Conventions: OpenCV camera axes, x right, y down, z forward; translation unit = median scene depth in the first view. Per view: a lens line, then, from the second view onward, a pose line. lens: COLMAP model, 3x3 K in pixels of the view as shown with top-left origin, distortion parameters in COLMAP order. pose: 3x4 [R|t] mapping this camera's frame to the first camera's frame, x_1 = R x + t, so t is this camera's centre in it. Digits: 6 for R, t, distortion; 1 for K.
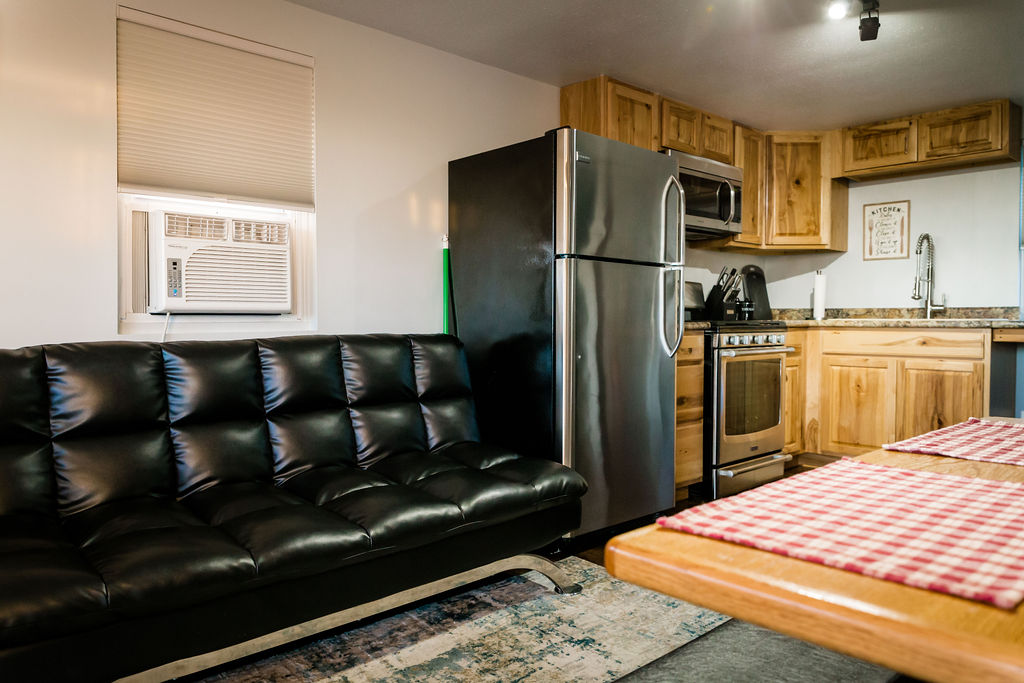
lens RADIAL K [[729.0, 0, 512.2], [0, 729.0, 341.5], [0, 0, 1]] dist [-0.008570, 0.006051]
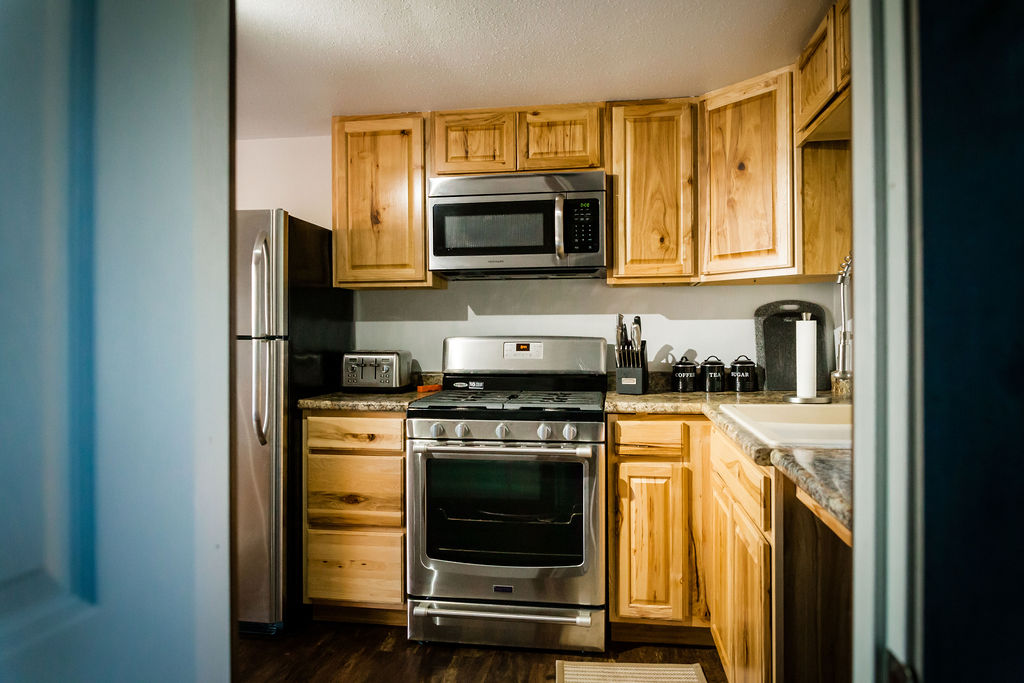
lens RADIAL K [[729.0, 0, 511.7], [0, 729.0, 335.5], [0, 0, 1]] dist [-0.008570, 0.006051]
pose [[0.619303, -0.002166, -0.785149, 1.032587], [-0.012255, 0.999848, -0.012425, -0.098920], [0.785057, 0.017317, 0.619182, 0.676627]]
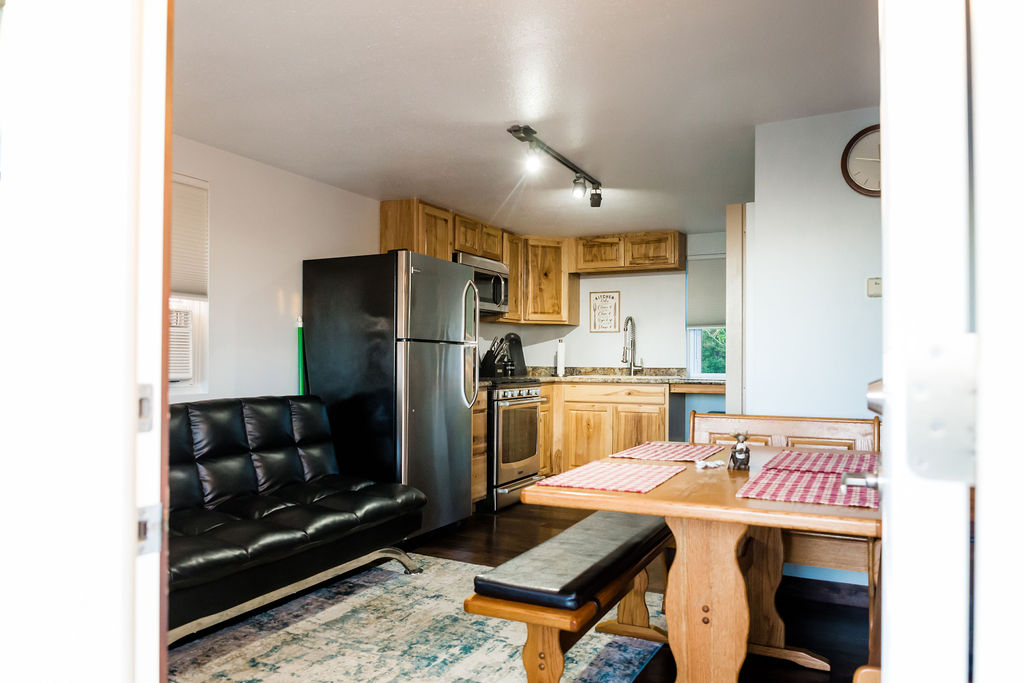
lens RADIAL K [[729.0, 0, 516.4], [0, 729.0, 360.5], [0, 0, 1]] dist [-0.008570, 0.006051]
pose [[0.936990, 0.004015, 0.349333, -0.183041], [0.006352, 0.999573, -0.028525, -0.029139], [-0.349299, 0.028946, 0.936564, -0.340371]]
